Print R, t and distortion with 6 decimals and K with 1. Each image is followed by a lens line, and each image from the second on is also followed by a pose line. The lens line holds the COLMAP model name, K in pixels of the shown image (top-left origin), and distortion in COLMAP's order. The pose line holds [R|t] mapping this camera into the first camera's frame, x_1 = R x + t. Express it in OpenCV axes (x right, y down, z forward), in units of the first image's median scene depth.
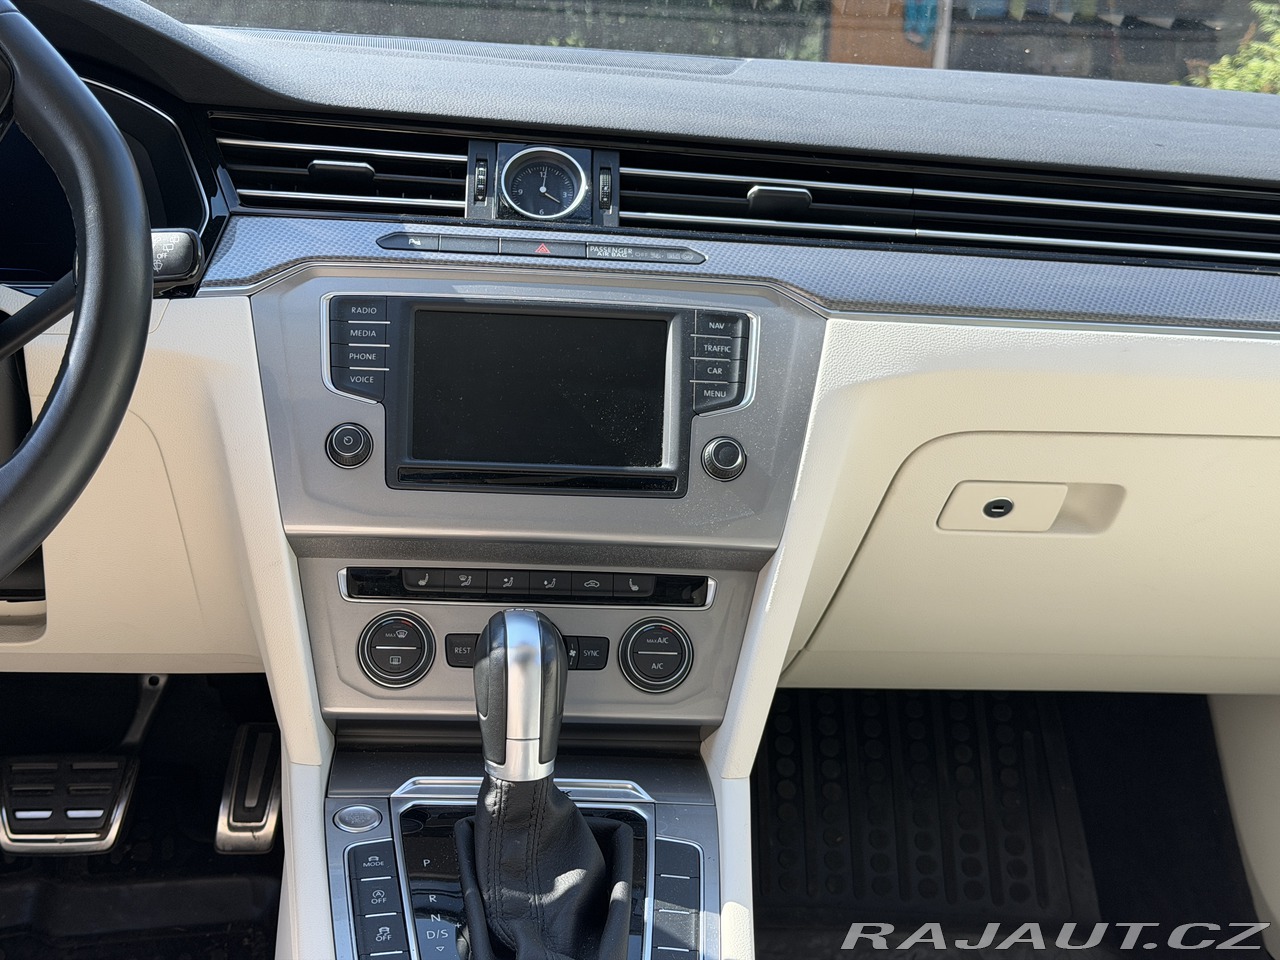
lens RADIAL K [[1813.8, 0, 640.0], [0, 1813.8, 480.0], [0, 0, 1]] dist [0.140521, -0.053649]
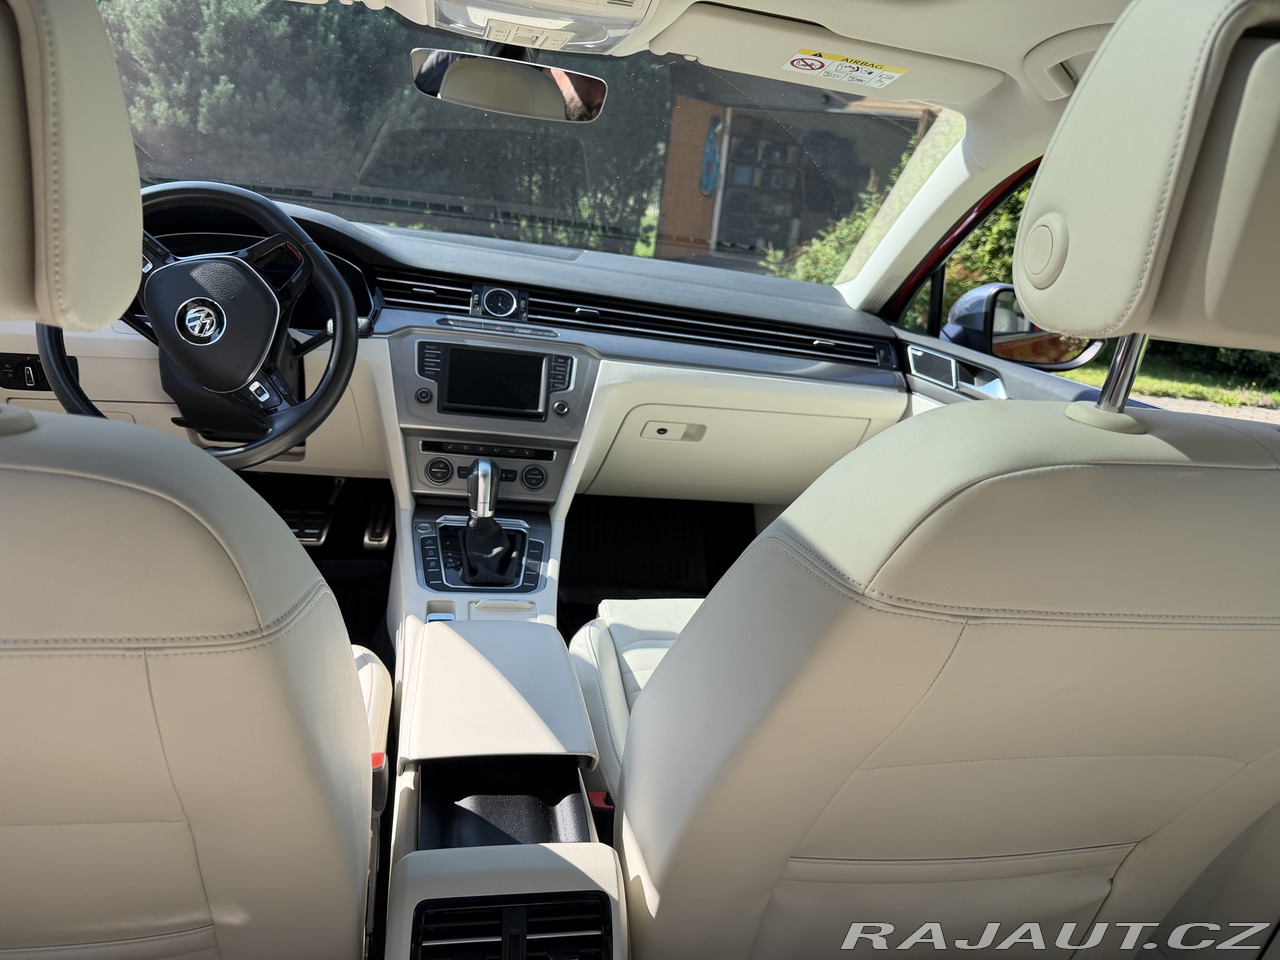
lens RADIAL K [[880.5, 0, 647.9], [0, 880.5, 488.3], [0, 0, 1]] dist [0.130162, -0.265489]
pose [[0.993837, 0.044372, 0.101582, 0.046164], [-0.053672, 0.994428, 0.090732, -0.020431], [-0.096990, -0.095625, 0.990681, -0.372712]]
